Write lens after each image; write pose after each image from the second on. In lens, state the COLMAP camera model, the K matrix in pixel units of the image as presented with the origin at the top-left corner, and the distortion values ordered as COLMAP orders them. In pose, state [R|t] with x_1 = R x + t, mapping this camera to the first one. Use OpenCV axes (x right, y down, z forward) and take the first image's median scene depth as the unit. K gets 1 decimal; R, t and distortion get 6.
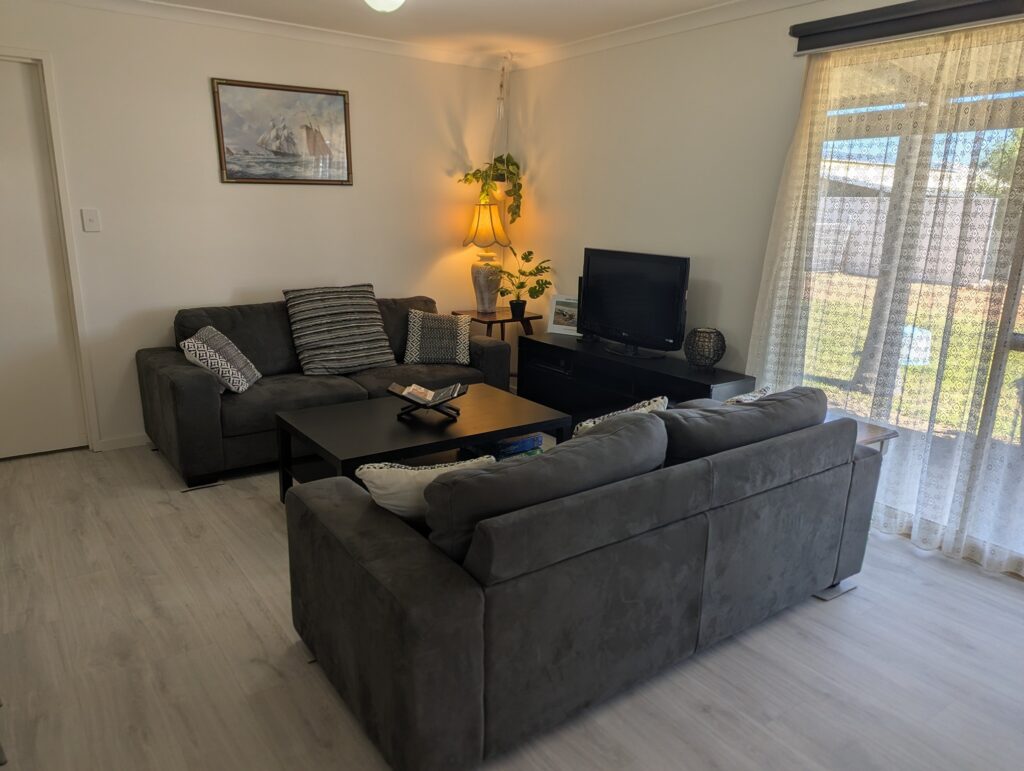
lens RADIAL K [[722.3, 0, 500.0], [0, 722.3, 394.1], [0, 0, 1]] dist [0.064173, -0.056185]
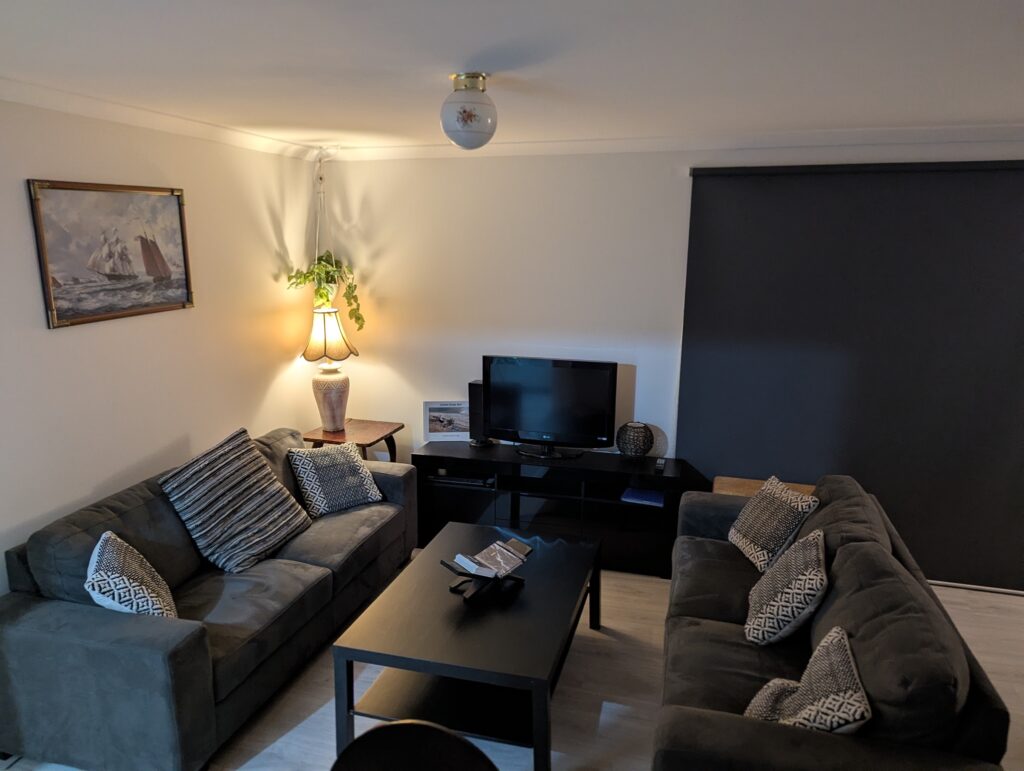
lens RADIAL K [[722.3, 0, 507.9], [0, 722.3, 390.7], [0, 0, 1]] dist [0.064173, -0.056185]
pose [[0.779294, -0.149373, 0.608595, -0.468533], [0.174111, 0.984548, 0.018701, -0.172090], [-0.601985, 0.091390, 0.793260, 0.218507]]
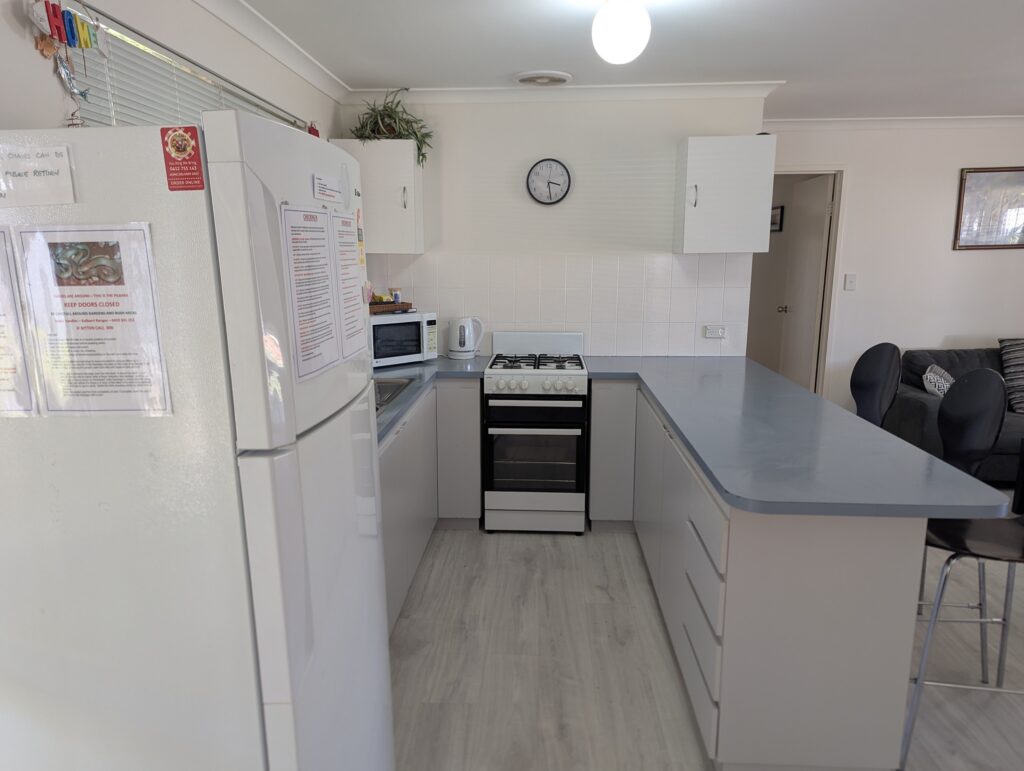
lens RADIAL K [[722.3, 0, 510.1], [0, 722.3, 395.5], [0, 0, 1]] dist [0.064173, -0.056185]
pose [[0.794294, 0.096601, -0.599804, -0.207281], [-0.136030, 0.990490, -0.020615, 0.078645], [0.592109, 0.097965, 0.799881, -0.401287]]
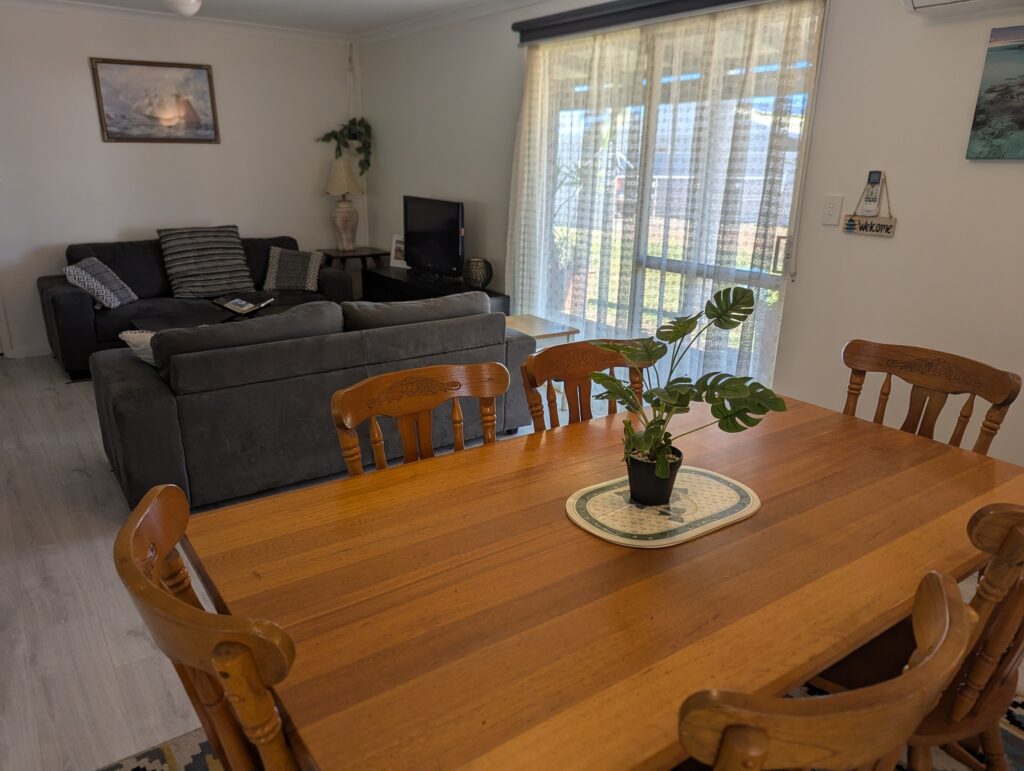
lens RADIAL K [[722.3, 0, 502.1], [0, 722.3, 386.6], [0, 0, 1]] dist [0.064173, -0.056185]
pose [[0.999985, -0.004398, 0.003358, 0.289293], [0.004230, 0.998815, 0.048493, 0.067905], [-0.003567, -0.048478, 0.998818, -0.267896]]
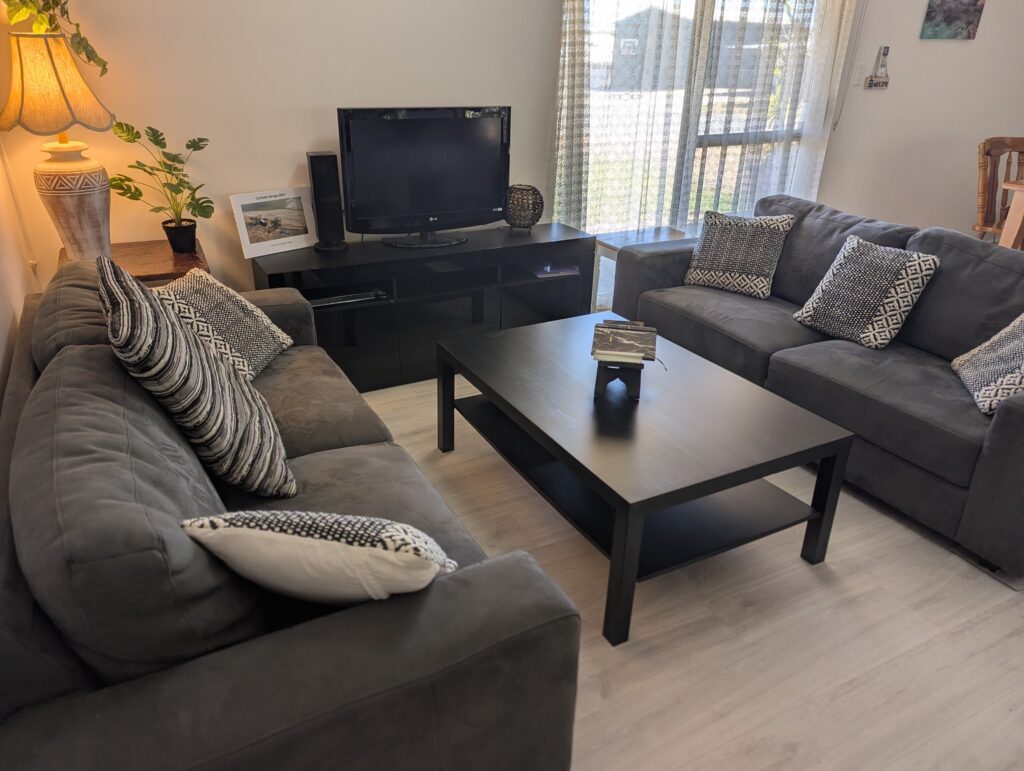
lens RADIAL K [[722.3, 0, 503.3], [0, 722.3, 395.6], [0, 0, 1]] dist [0.064173, -0.056185]
pose [[0.123481, -0.450033, 0.884434, -0.588137], [0.238276, 0.878627, 0.413811, -0.217502], [-0.963316, 0.159642, 0.215726, 0.775010]]
